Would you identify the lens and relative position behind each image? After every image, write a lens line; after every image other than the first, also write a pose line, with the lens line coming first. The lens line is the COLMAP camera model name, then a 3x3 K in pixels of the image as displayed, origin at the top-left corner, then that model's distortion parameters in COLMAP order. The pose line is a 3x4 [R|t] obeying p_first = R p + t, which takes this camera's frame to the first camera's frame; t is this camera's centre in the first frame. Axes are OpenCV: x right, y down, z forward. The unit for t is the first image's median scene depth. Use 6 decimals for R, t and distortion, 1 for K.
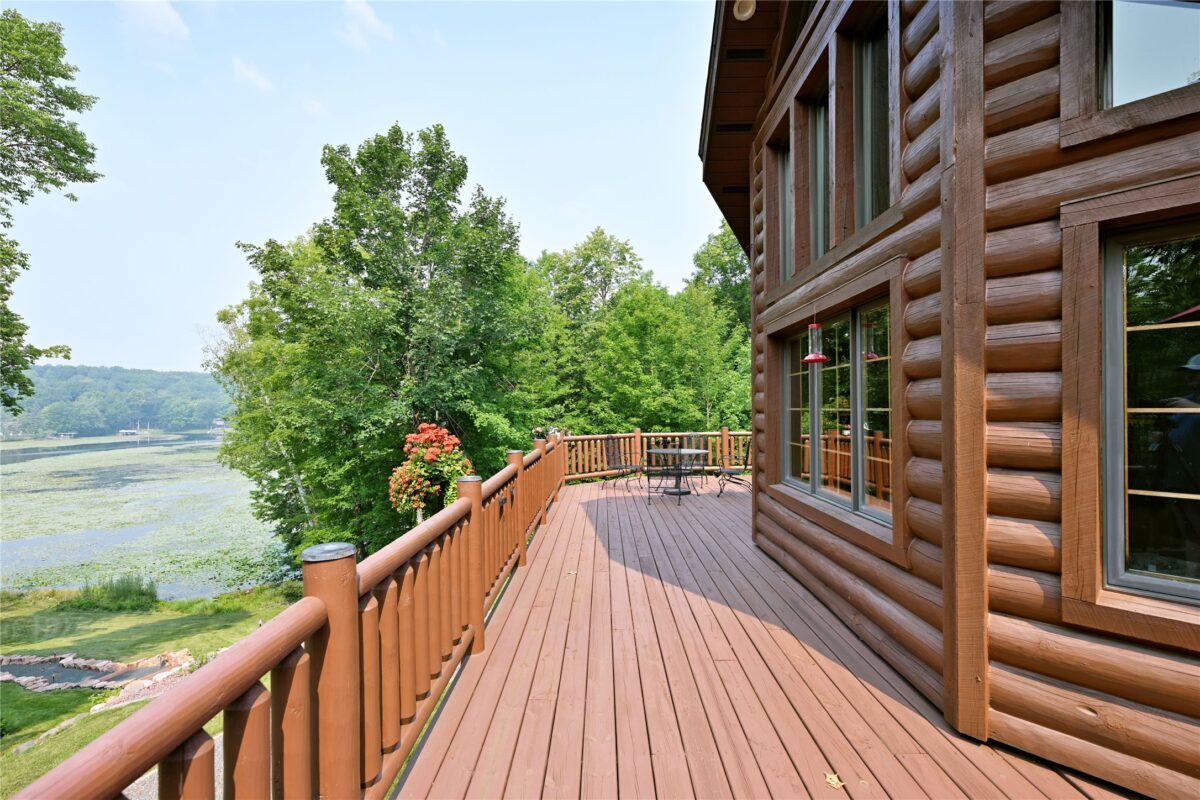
lens RADIAL K [[526.1, 0, 594.2], [0, 526.1, 403.7], [0, 0, 1]] dist [0.002687, 0.000976]
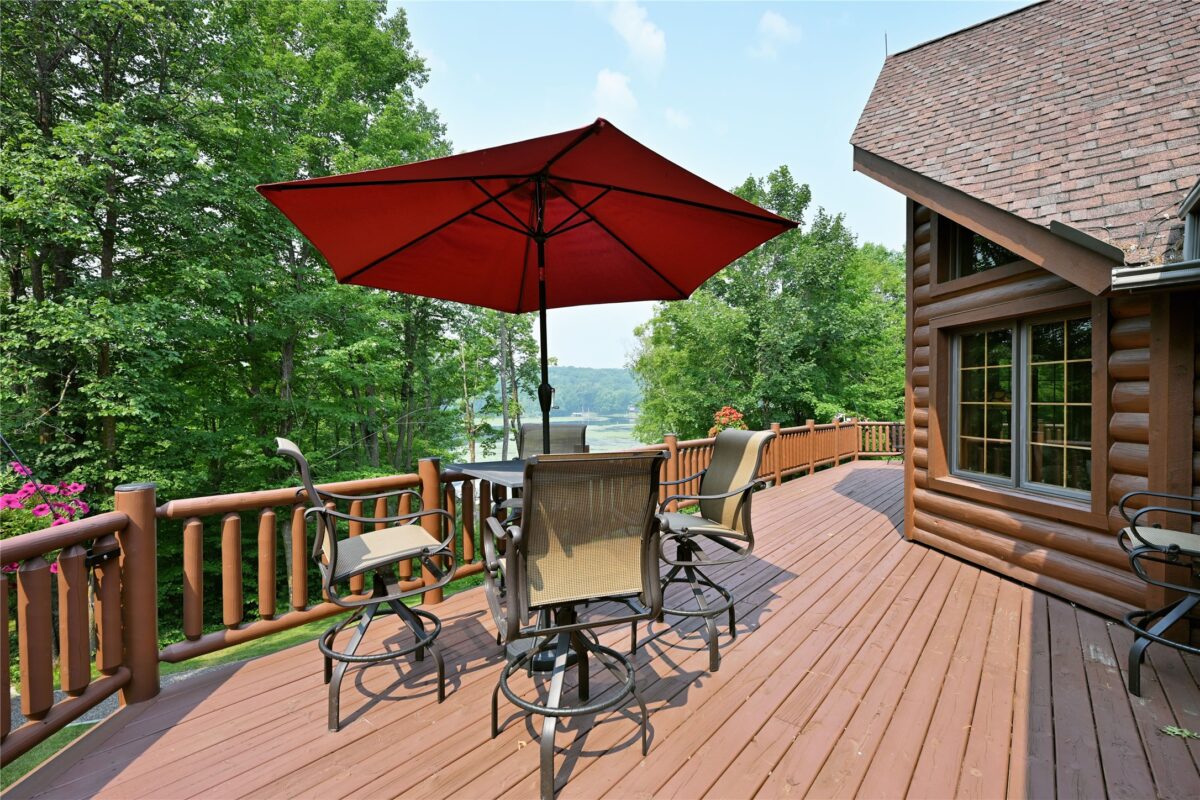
lens RADIAL K [[526.1, 0, 596.4], [0, 526.1, 404.3], [0, 0, 1]] dist [0.002687, 0.000976]
pose [[0.774348, 0.014953, -0.632583, 0.100215], [-0.002061, 0.999775, 0.021111, -0.002185], [0.632757, -0.015044, 0.774205, -0.154189]]
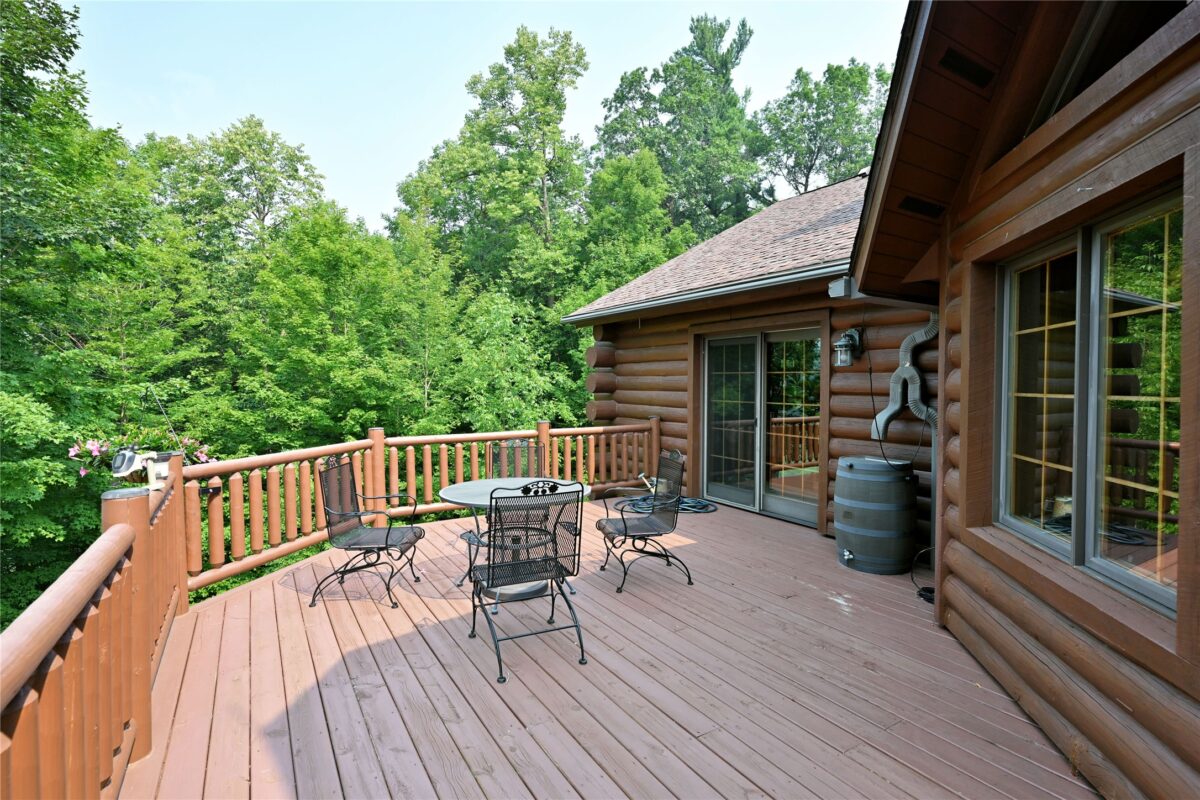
lens RADIAL K [[559.6, 0, 597.4], [0, 559.6, 390.7], [0, 0, 1]] dist [-0.000471, 0.000147]
pose [[0.840842, 0.002174, 0.541276, -0.010857], [-0.013715, 0.999756, 0.017290, 0.000300], [-0.541107, -0.021962, 0.840667, 0.206819]]
